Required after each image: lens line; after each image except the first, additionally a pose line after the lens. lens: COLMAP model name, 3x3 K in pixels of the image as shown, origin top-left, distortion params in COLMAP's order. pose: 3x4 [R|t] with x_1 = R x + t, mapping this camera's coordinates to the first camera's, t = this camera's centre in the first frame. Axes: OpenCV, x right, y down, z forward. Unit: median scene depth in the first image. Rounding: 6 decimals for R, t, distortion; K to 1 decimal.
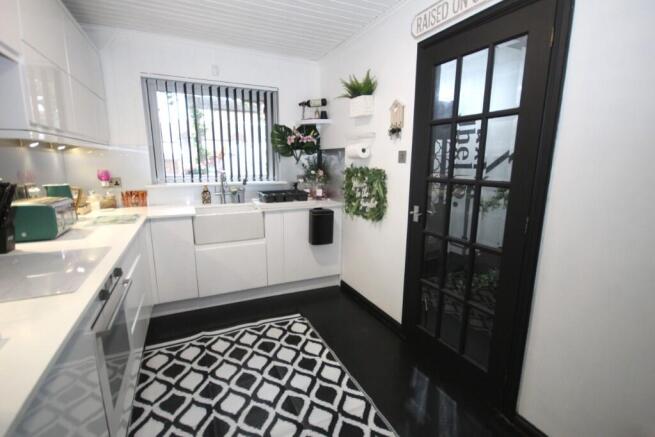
lens RADIAL K [[299.7, 0, 330.9], [0, 299.7, 222.1], [0, 0, 1]] dist [-0.003673, 0.000162]
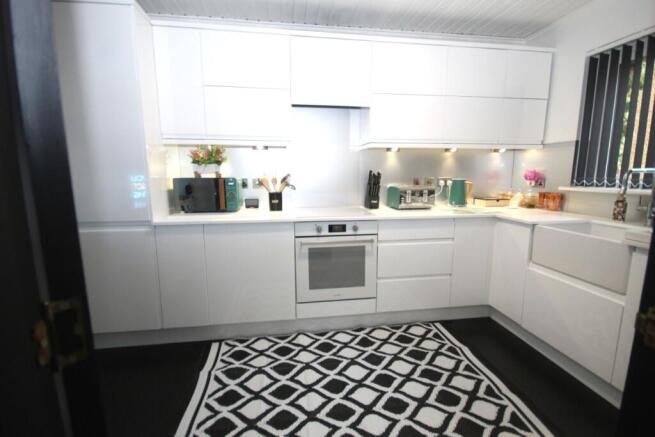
lens RADIAL K [[299.7, 0, 333.5], [0, 299.7, 219.8], [0, 0, 1]] dist [-0.003673, 0.000162]
pose [[-0.291268, 0.132376, -0.947438, 0.453704], [-0.190471, 0.962526, 0.193040, -0.086462], [0.937488, 0.236686, -0.255139, 0.735555]]
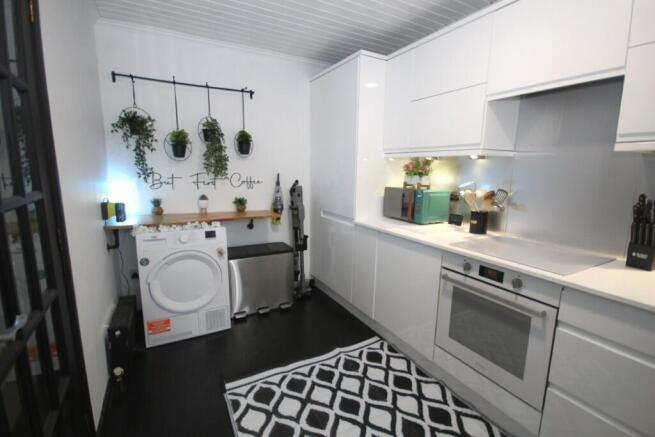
lens RADIAL K [[299.7, 0, 329.4], [0, 299.7, 215.1], [0, 0, 1]] dist [-0.003673, 0.000162]
pose [[-0.997939, -0.020383, -0.060846, -0.010072], [-0.040020, 0.938900, 0.341856, -0.201494], [0.050160, 0.343587, -0.937780, 1.039500]]
